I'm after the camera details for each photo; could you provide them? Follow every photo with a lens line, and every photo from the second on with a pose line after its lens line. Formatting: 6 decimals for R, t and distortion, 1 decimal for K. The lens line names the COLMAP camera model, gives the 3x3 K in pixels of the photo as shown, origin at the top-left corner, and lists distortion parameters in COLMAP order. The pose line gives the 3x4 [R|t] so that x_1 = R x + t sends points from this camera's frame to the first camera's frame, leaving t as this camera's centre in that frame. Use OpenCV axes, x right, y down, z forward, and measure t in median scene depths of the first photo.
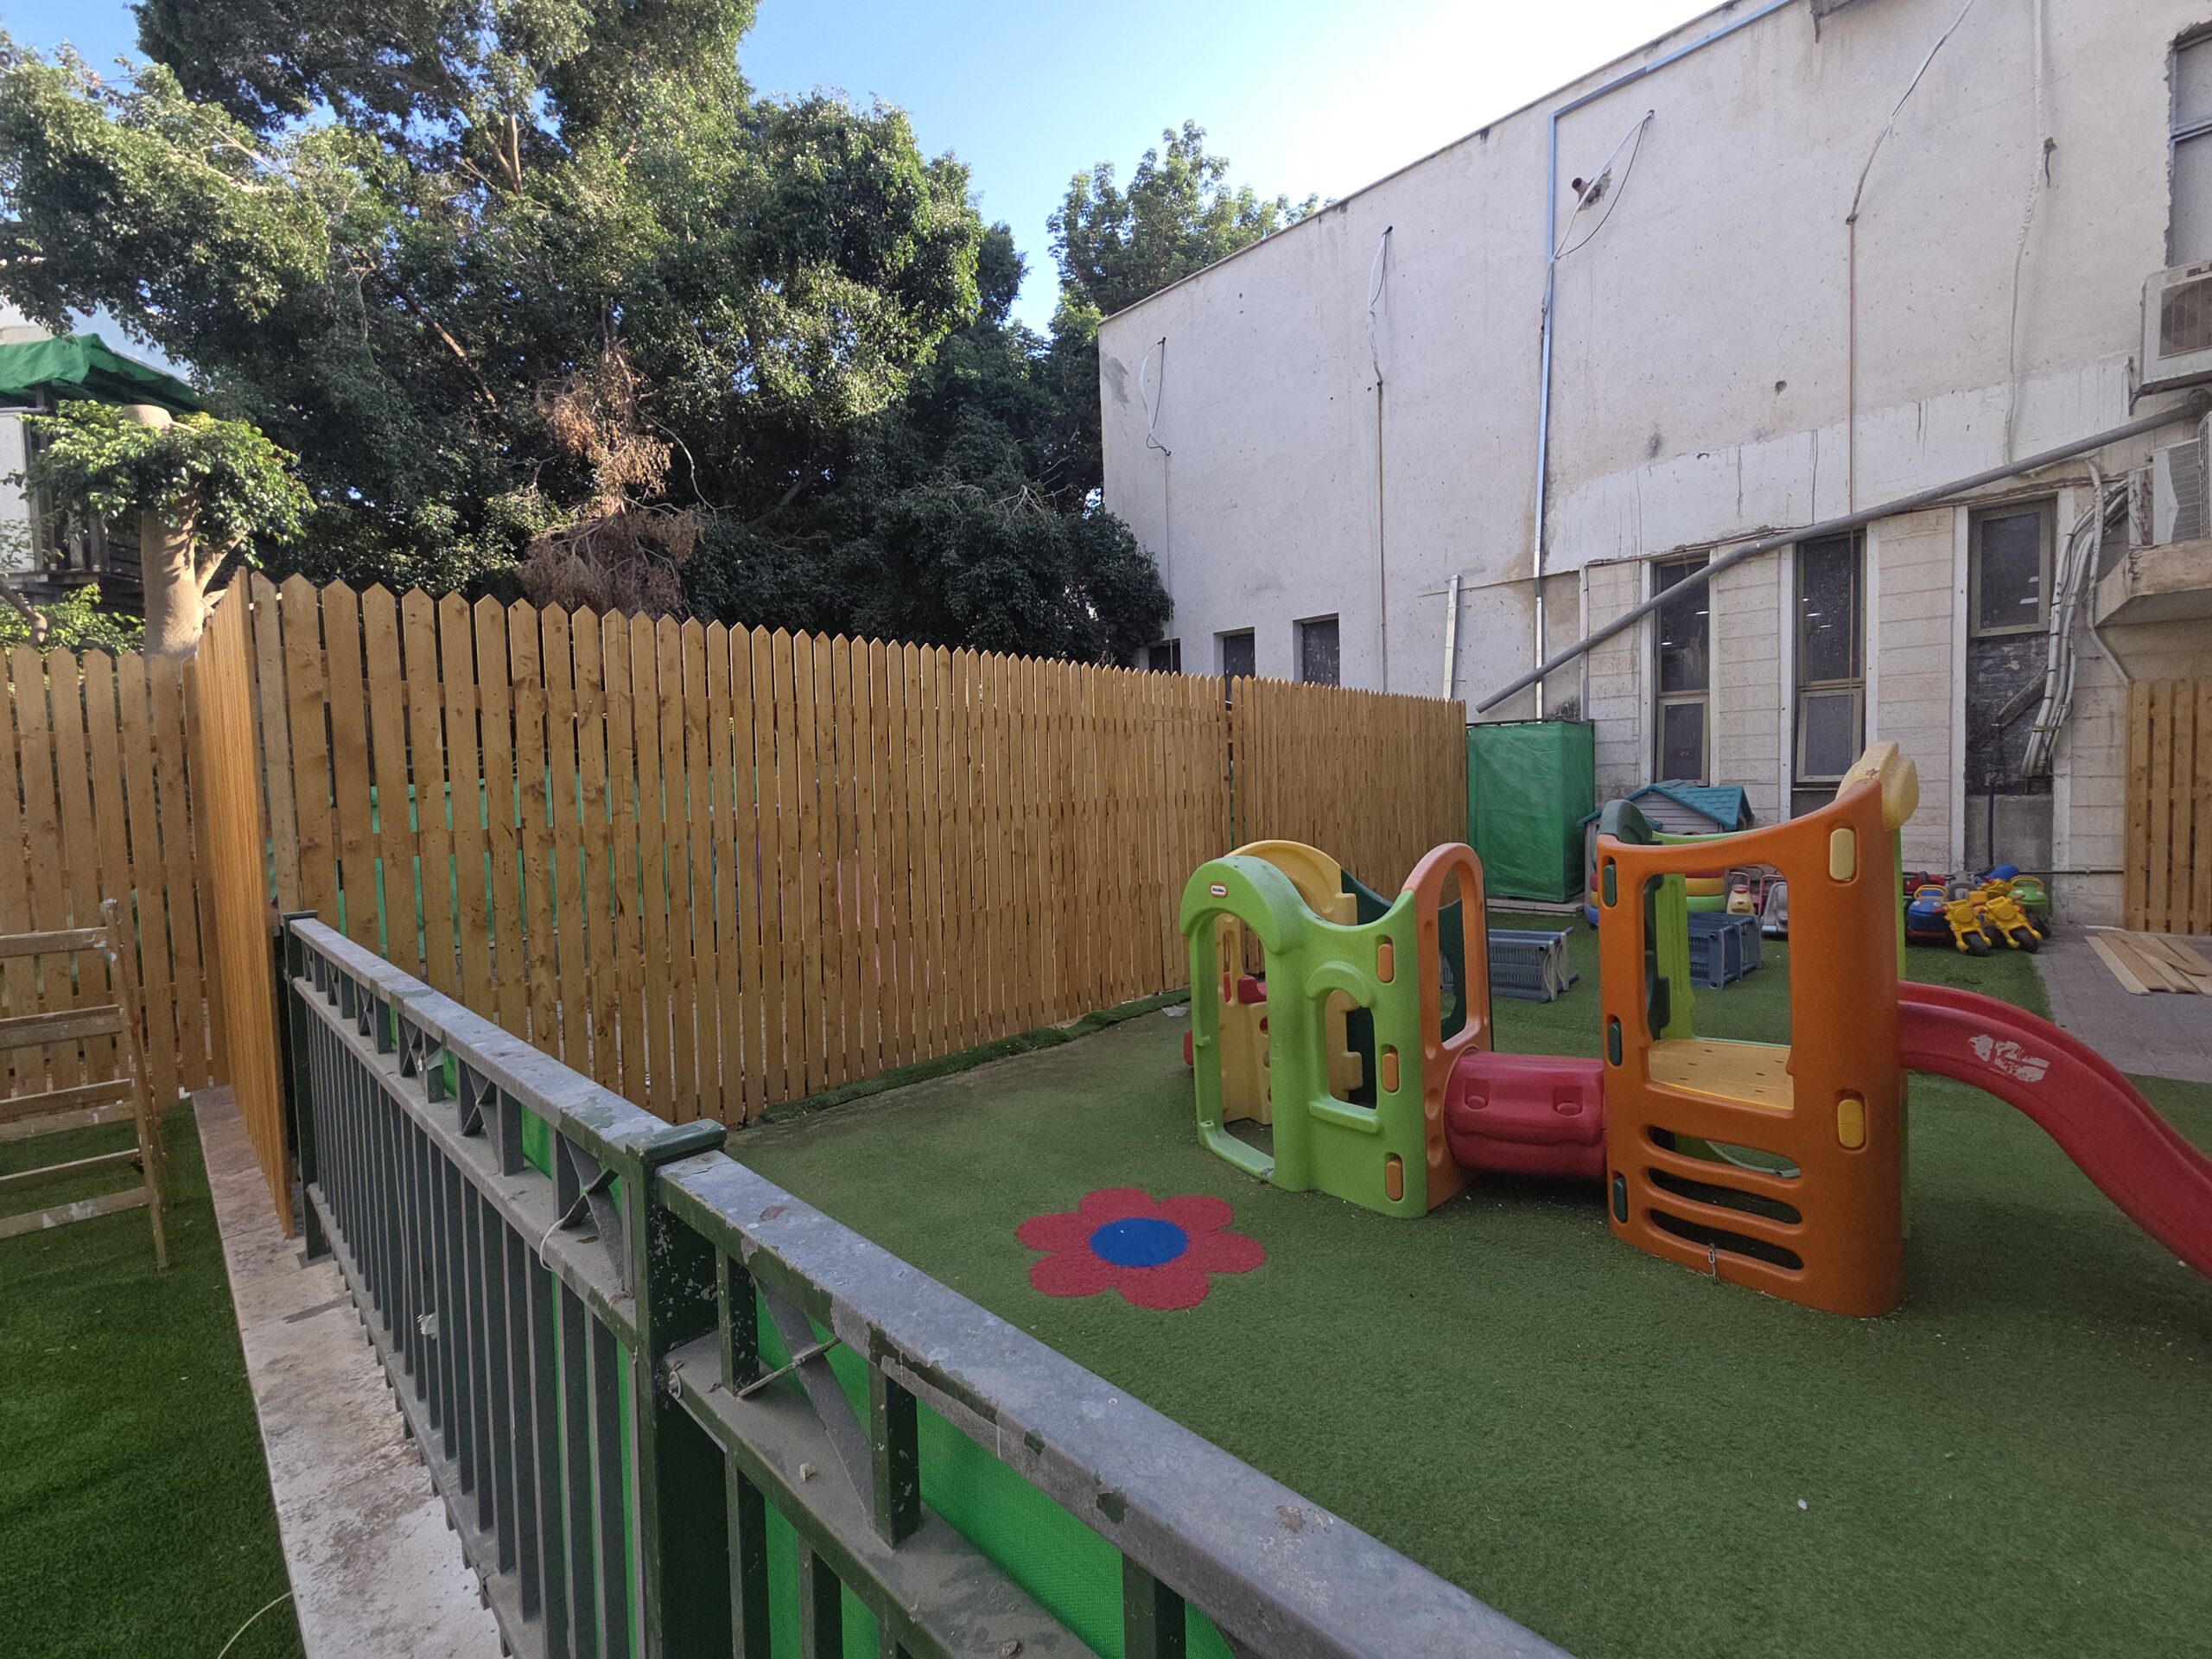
lens RADIAL K [[904.1, 0, 1114.4], [0, 904.1, 820.1], [0, 0, 1]] dist [-0.000127, 0.001021]
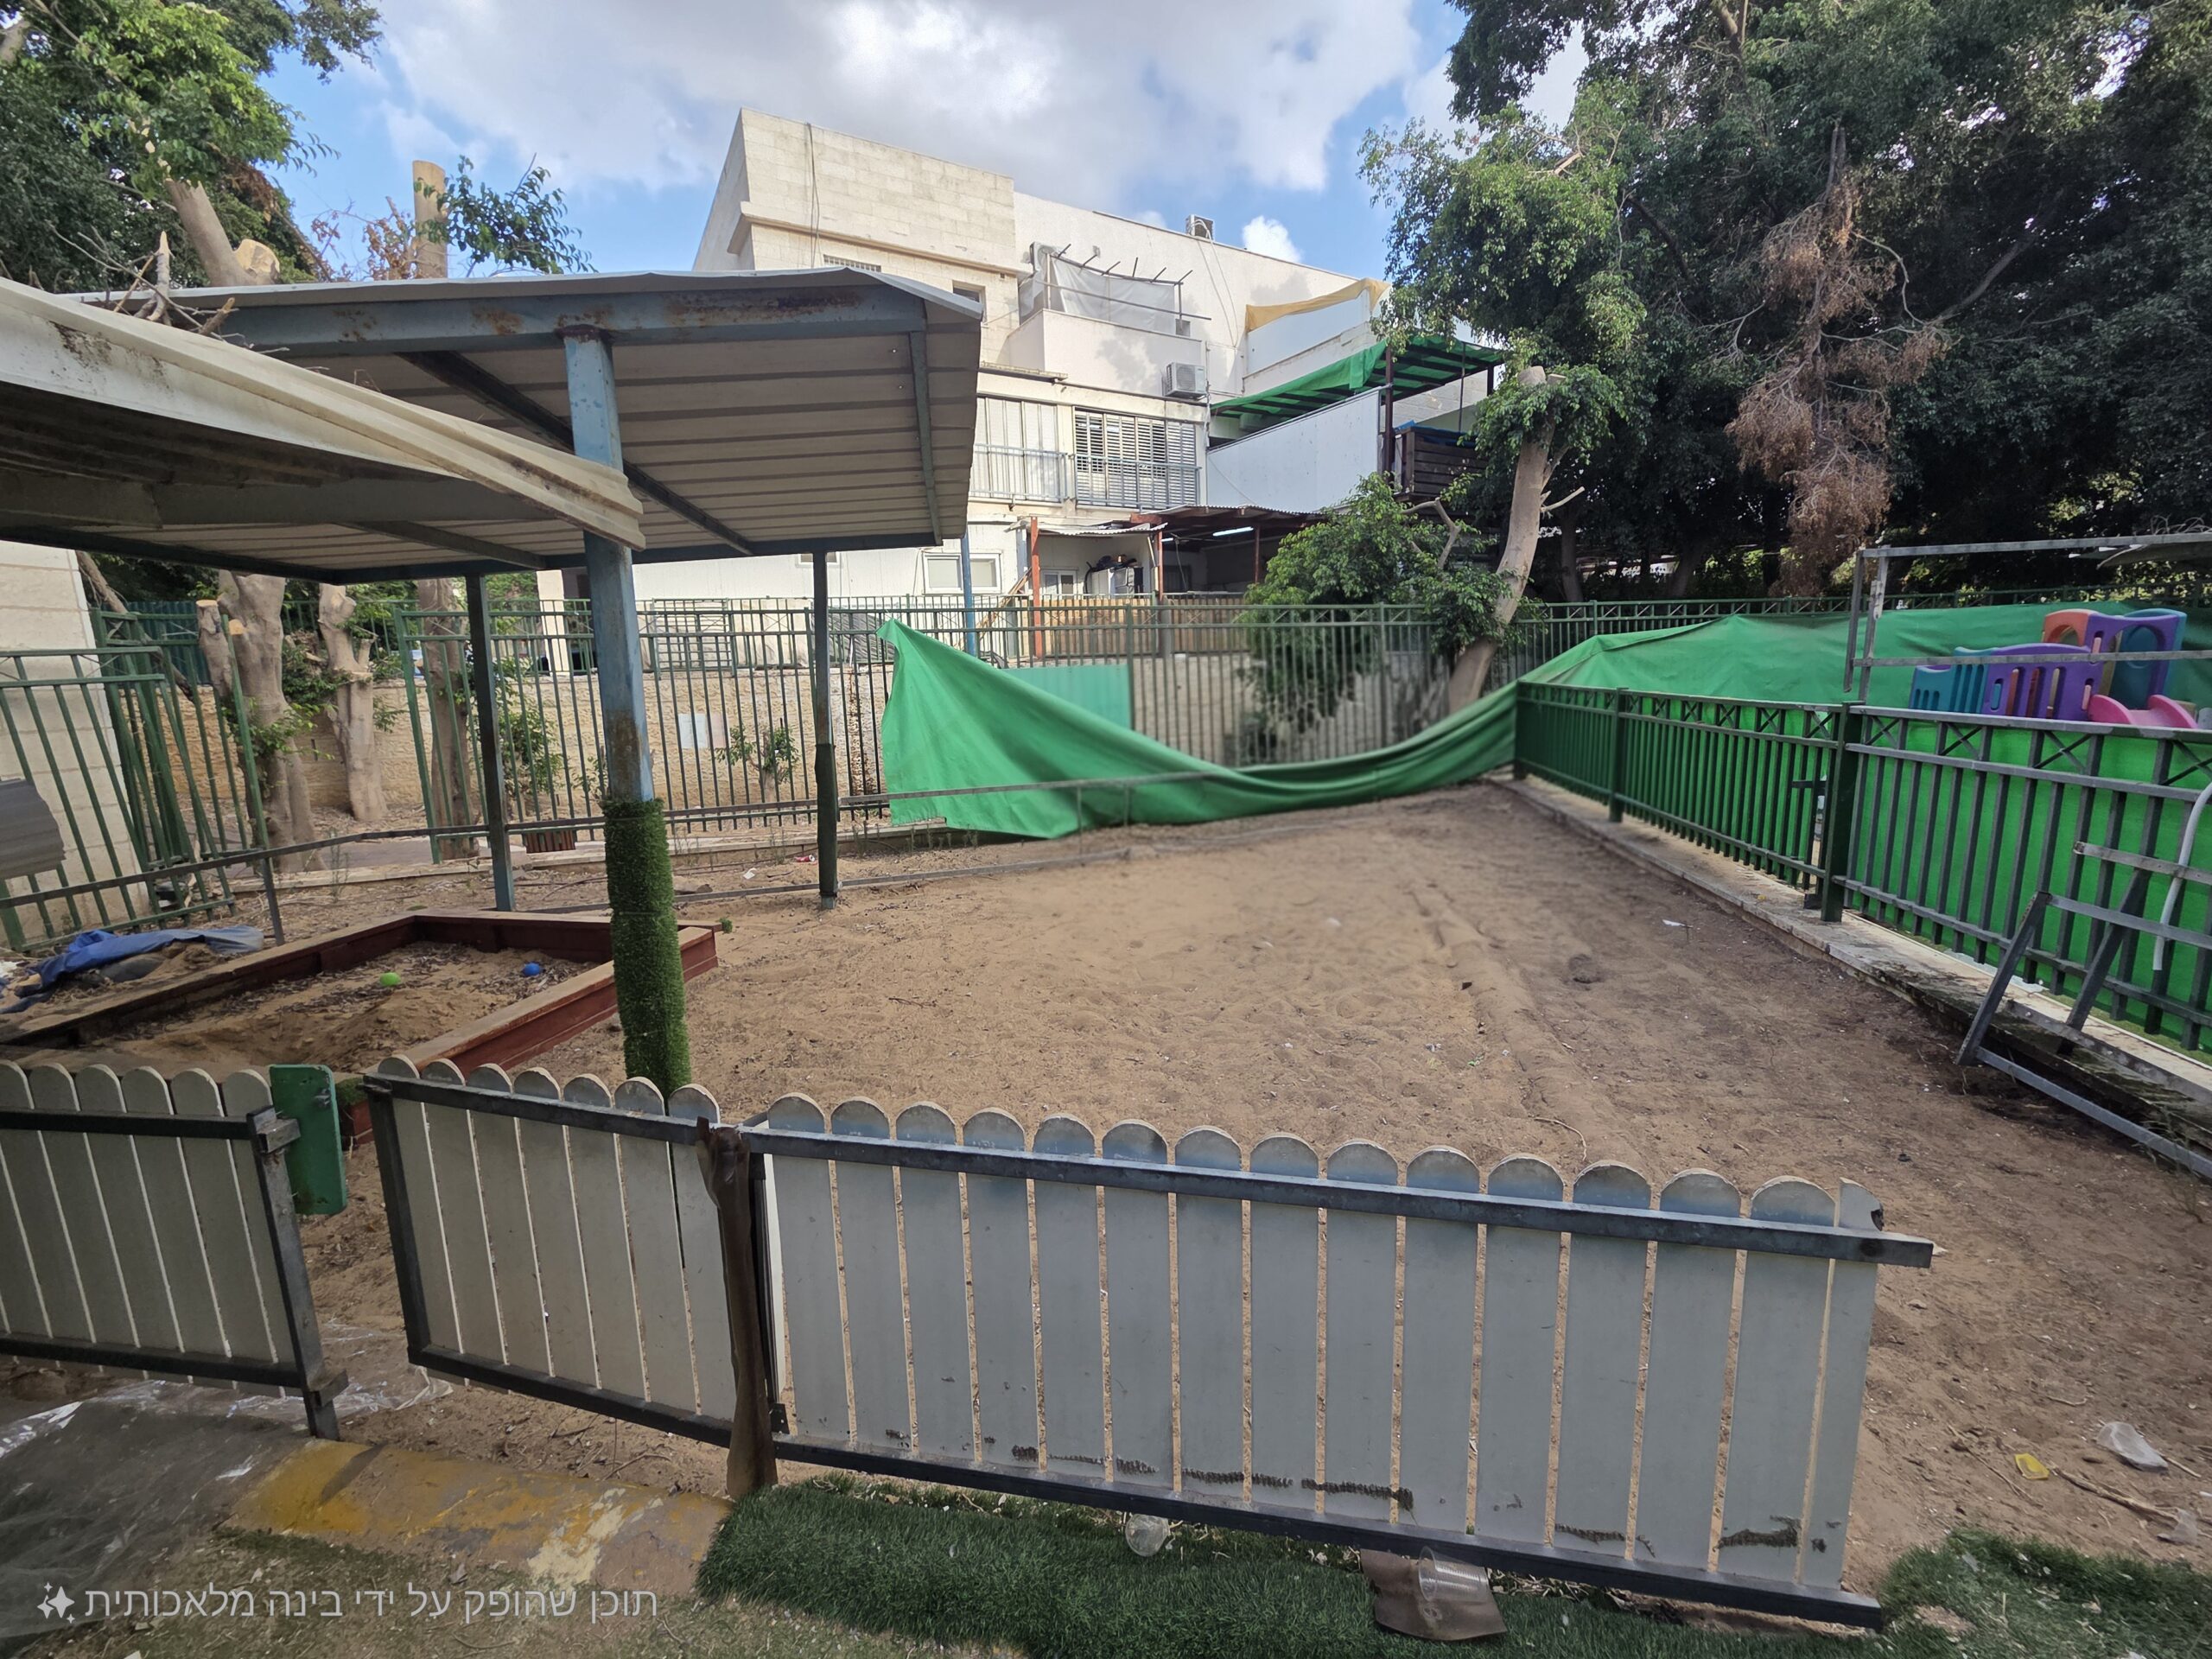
lens RADIAL K [[904.1, 0, 1115.3], [0, 904.1, 818.7], [0, 0, 1]] dist [-0.000127, 0.001021]
pose [[0.545346, 0.149105, -0.824843, -0.095862], [-0.019664, 0.986056, 0.165246, 0.022913], [0.837981, -0.073897, 0.540673, -0.302714]]
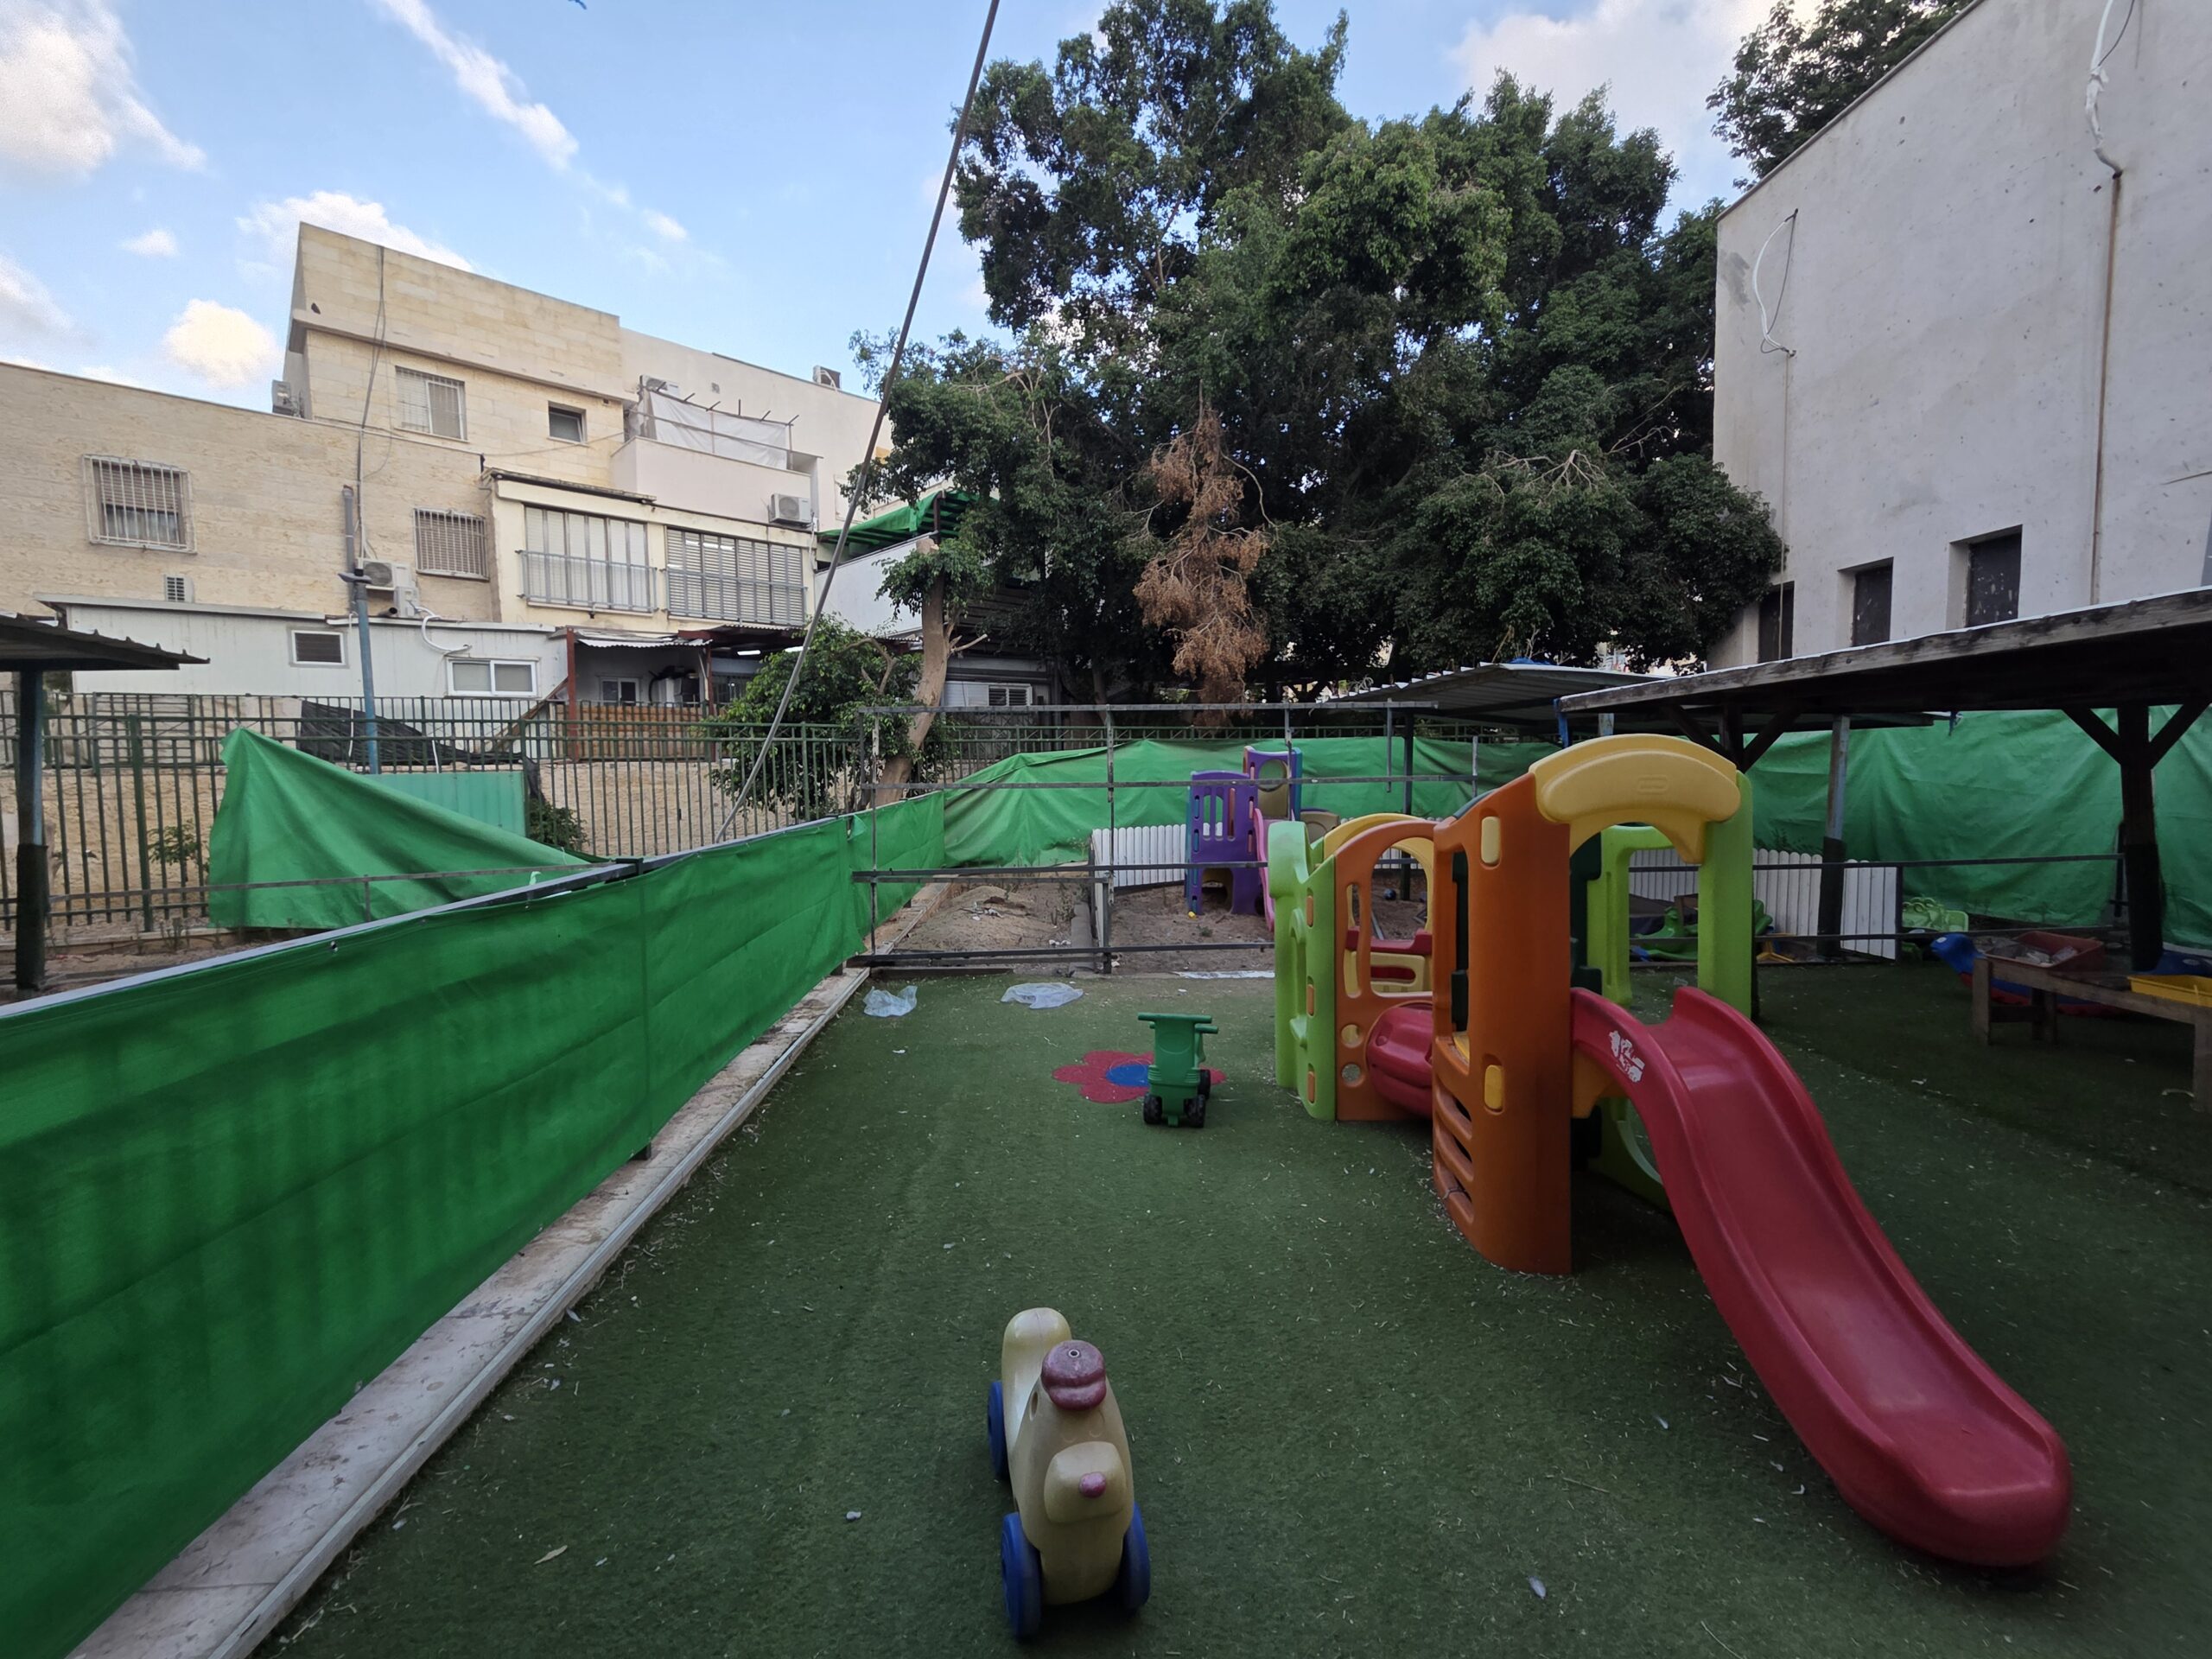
lens RADIAL K [[904.1, 0, 1112.5], [0, 904.1, 820.5], [0, 0, 1]] dist [-0.000127, 0.001021]
pose [[0.716578, 0.065124, -0.694460, 0.354003], [-0.038771, 0.997811, 0.053566, -0.007648], [0.696429, -0.011459, 0.717535, -0.029257]]
